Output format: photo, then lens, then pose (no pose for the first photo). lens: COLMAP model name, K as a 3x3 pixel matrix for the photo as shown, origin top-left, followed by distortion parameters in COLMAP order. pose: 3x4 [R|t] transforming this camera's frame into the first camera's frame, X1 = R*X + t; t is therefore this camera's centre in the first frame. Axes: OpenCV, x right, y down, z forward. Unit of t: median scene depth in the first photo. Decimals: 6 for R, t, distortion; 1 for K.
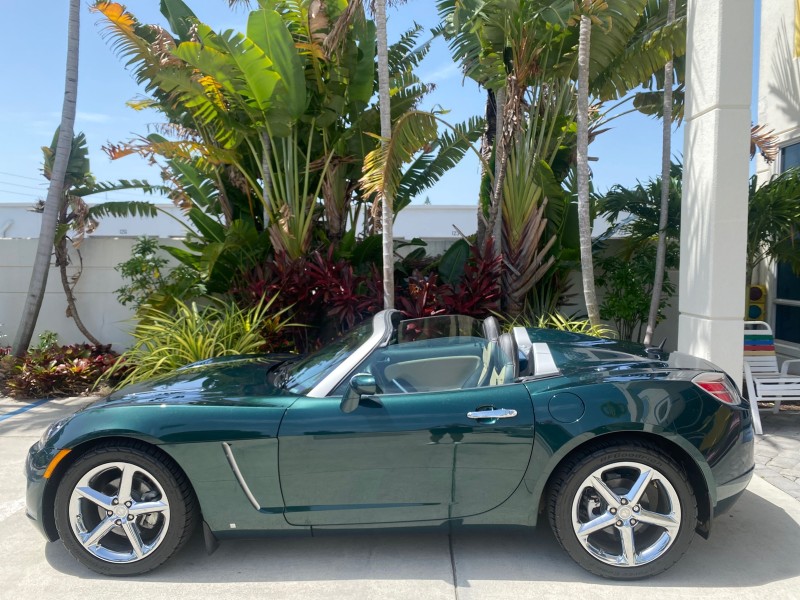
lens RADIAL K [[617.4, 0, 400.1], [0, 617.4, 300.7], [0, 0, 1]] dist [0.003597, -0.007877]
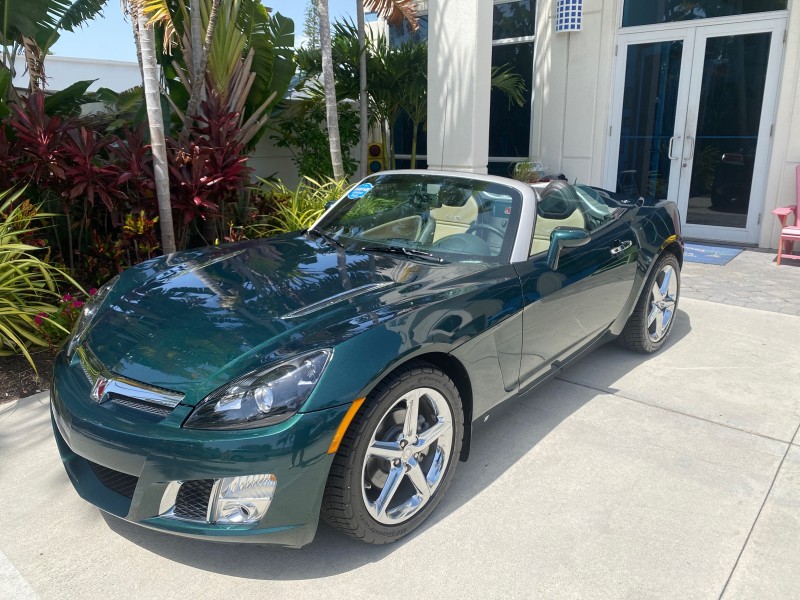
lens RADIAL K [[617.4, 0, 399.8], [0, 617.4, 298.6], [0, 0, 1]] dist [0.003597, -0.007877]
pose [[0.633831, -0.210722, 0.744215, -0.378144], [0.054507, 0.971951, 0.228782, -0.003986], [-0.771549, -0.104444, 0.627538, 0.218604]]
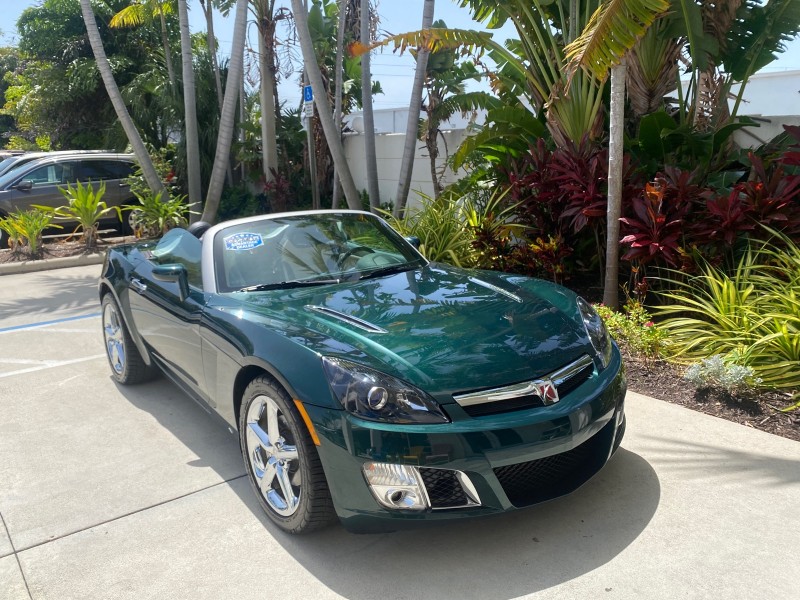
lens RADIAL K [[652.6, 0, 395.1], [0, 652.6, 296.7], [0, 0, 1]] dist [0.009740, -0.019029]
pose [[0.625754, 0.158992, -0.763645, 0.392129], [-0.033818, 0.983616, 0.177079, -0.017290], [0.779287, -0.084983, 0.620879, 0.216654]]
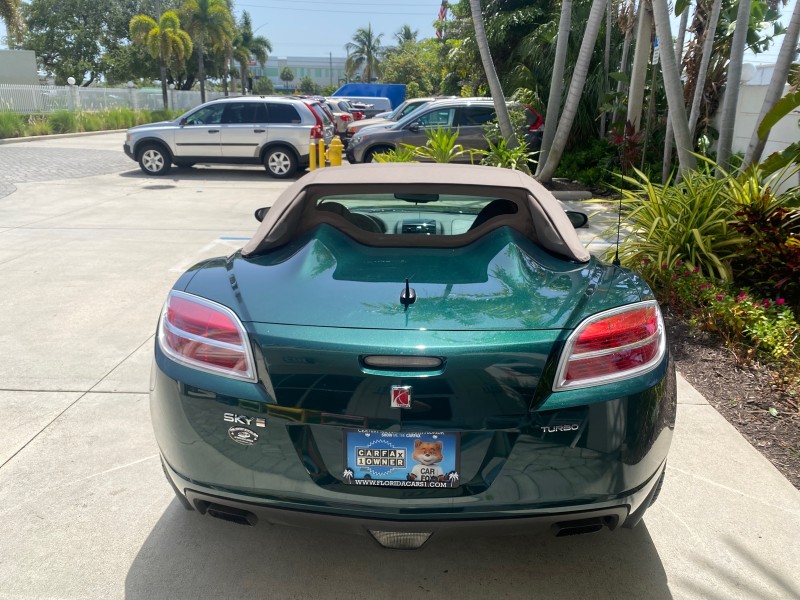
lens RADIAL K [[617.4, 0, 396.1], [0, 617.4, 296.8], [0, 0, 1]] dist [0.003597, -0.007877]
pose [[-0.009970, 0.299010, -0.954198, 0.427723], [-0.074173, 0.951395, 0.298907, -0.032570], [0.997196, 0.073756, 0.012693, 0.469301]]
